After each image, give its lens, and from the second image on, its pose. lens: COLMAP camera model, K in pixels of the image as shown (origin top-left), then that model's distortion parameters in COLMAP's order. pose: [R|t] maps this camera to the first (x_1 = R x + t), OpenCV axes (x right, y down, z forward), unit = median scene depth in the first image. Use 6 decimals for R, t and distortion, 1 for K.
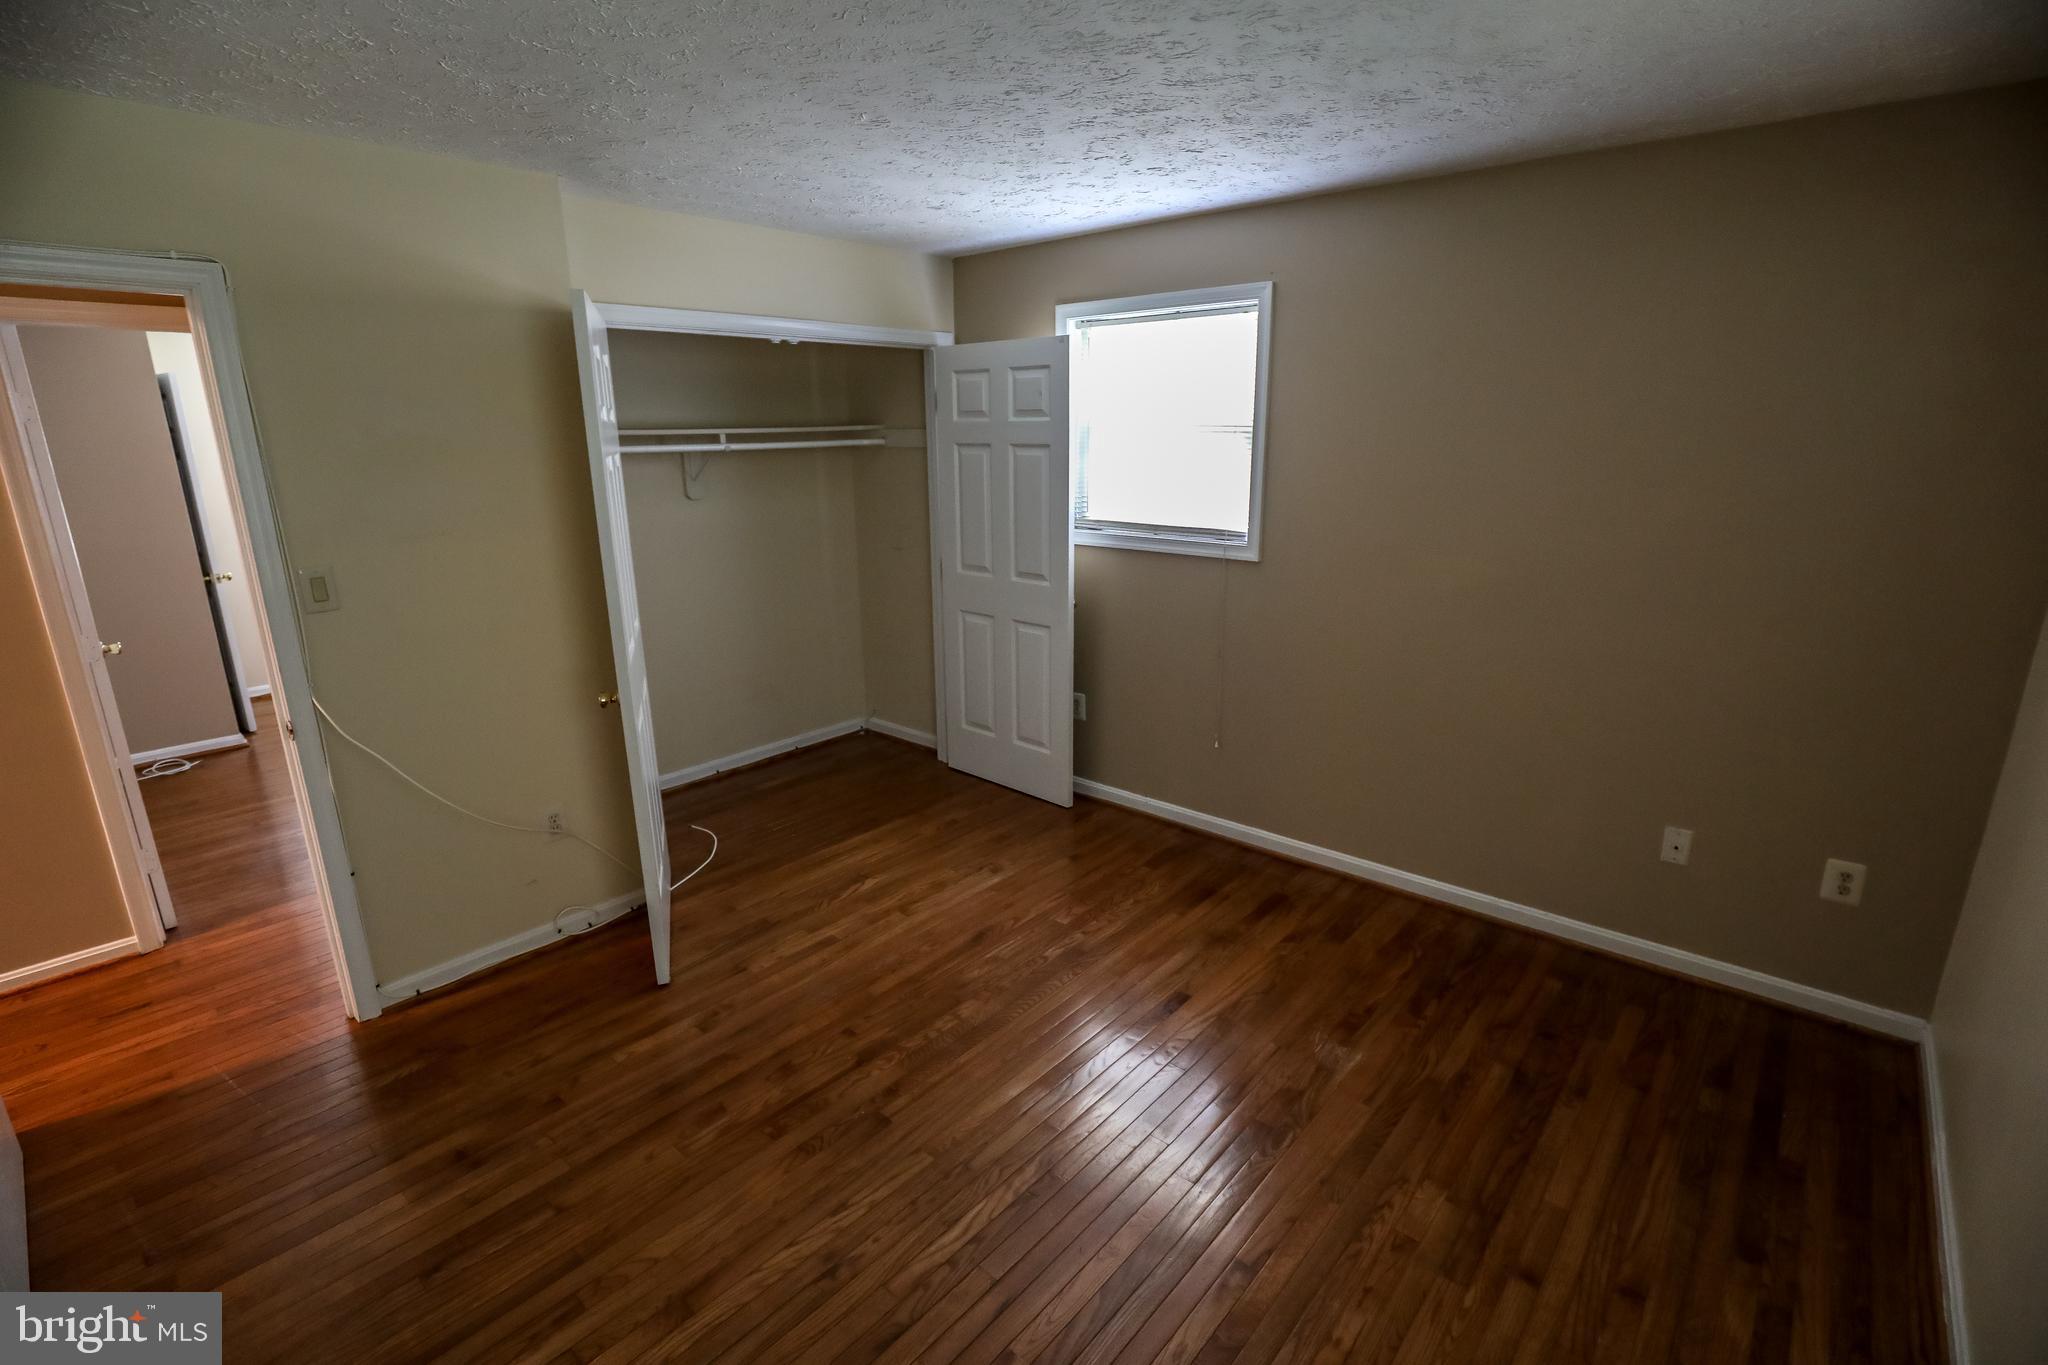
lens RADIAL K [[936.8, 0, 1041.1], [0, 936.8, 687.9], [0, 0, 1]] dist [-0.036485, 0.006902]
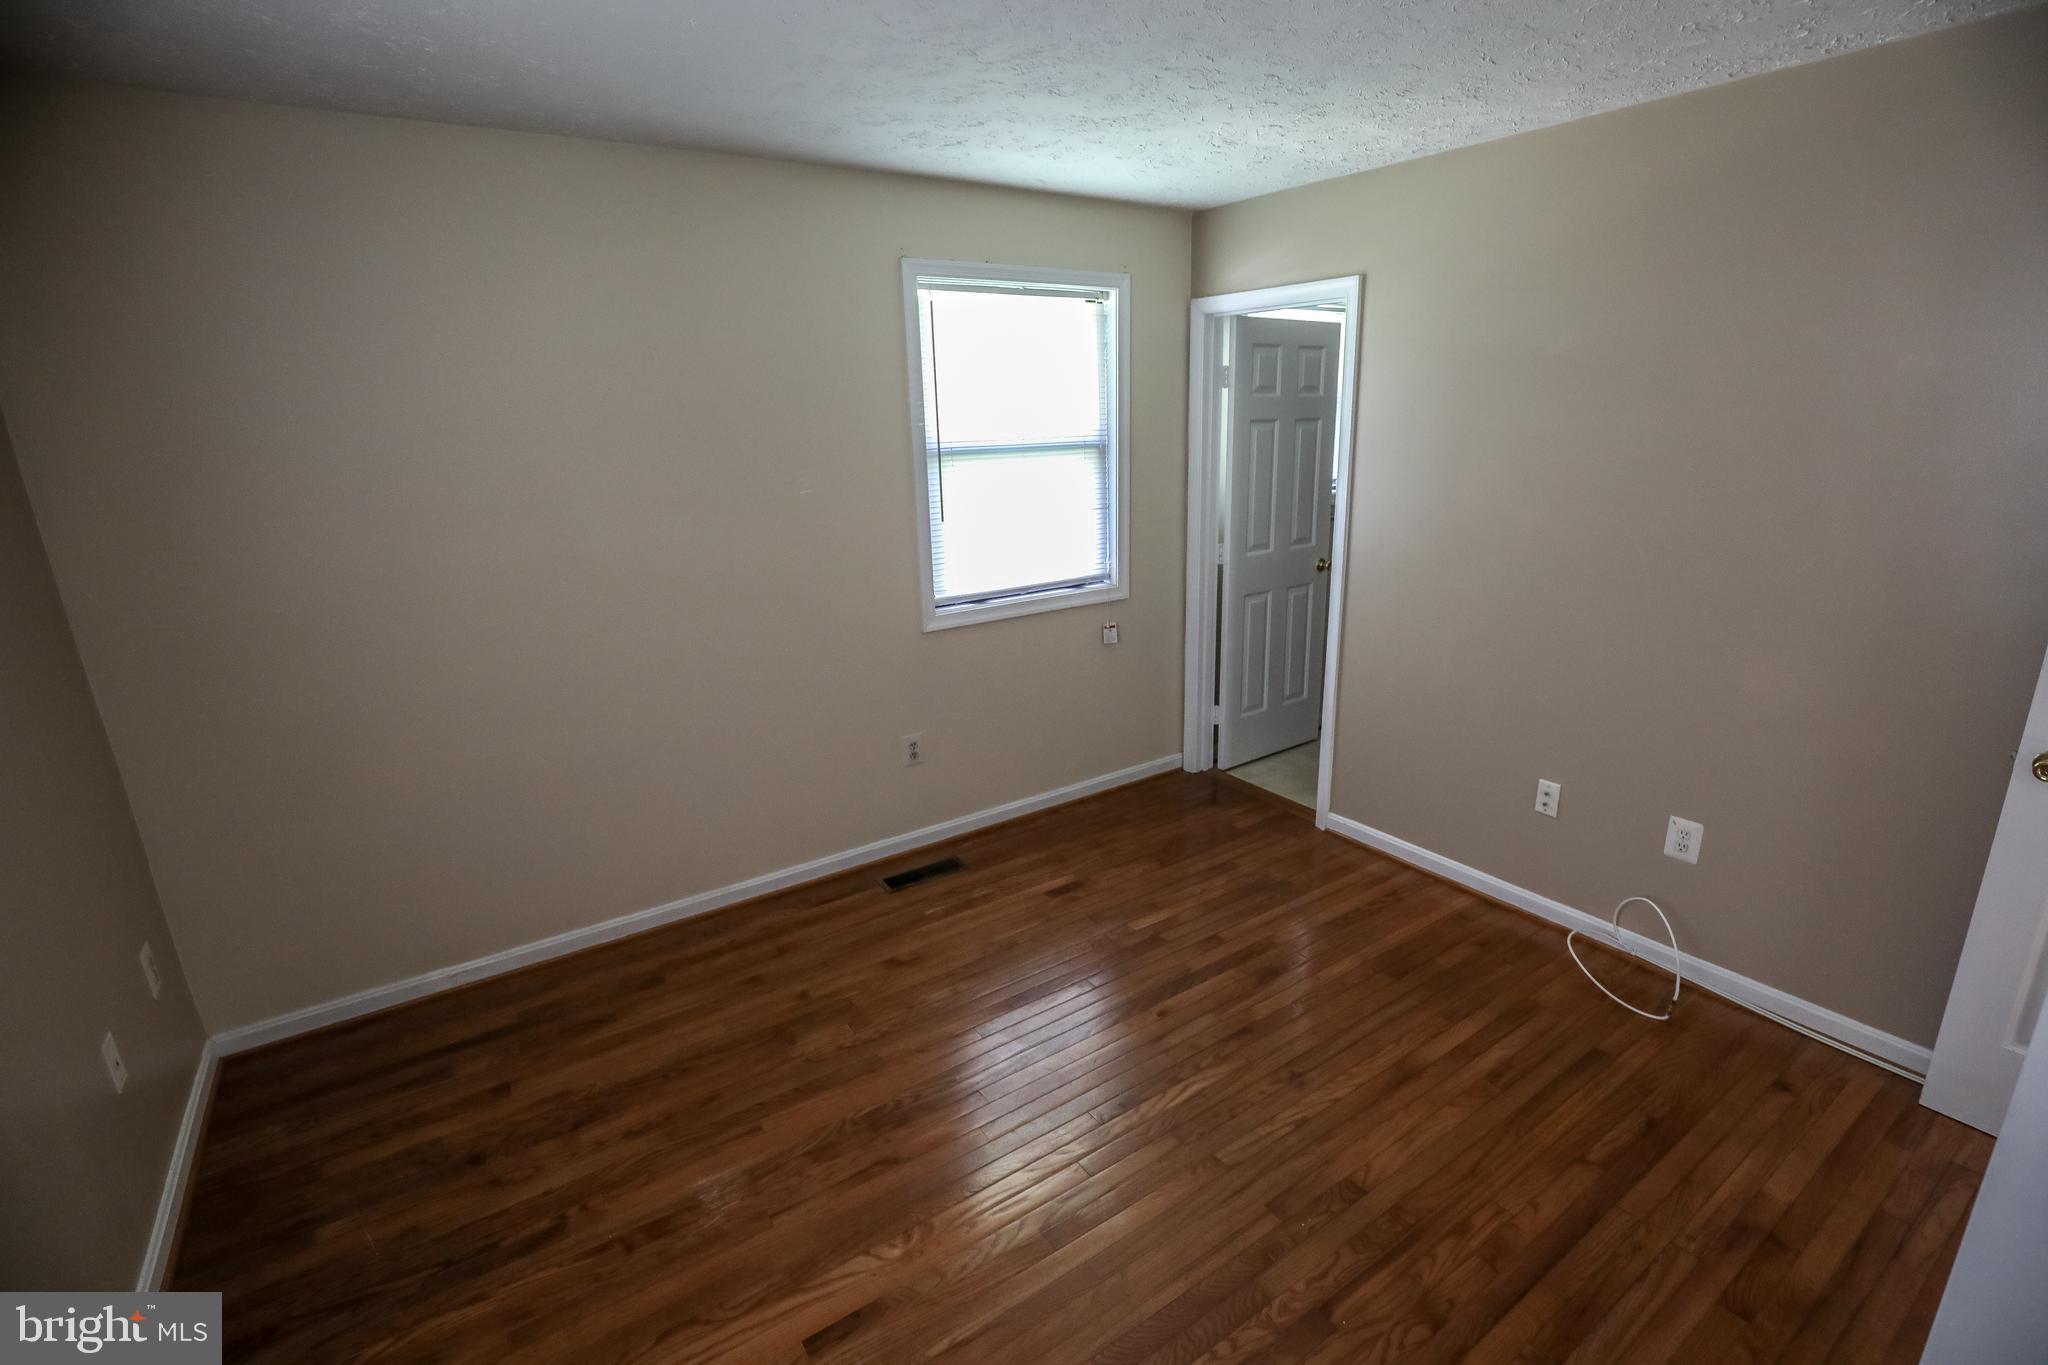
lens RADIAL K [[936.8, 0, 1041.1], [0, 936.8, 687.9], [0, 0, 1]] dist [-0.036485, 0.006902]
pose [[-0.966895, -0.038592, 0.252241, -0.171389], [0.101090, 0.849691, 0.517499, -0.449524], [-0.234298, 0.525866, -0.817661, 1.634612]]
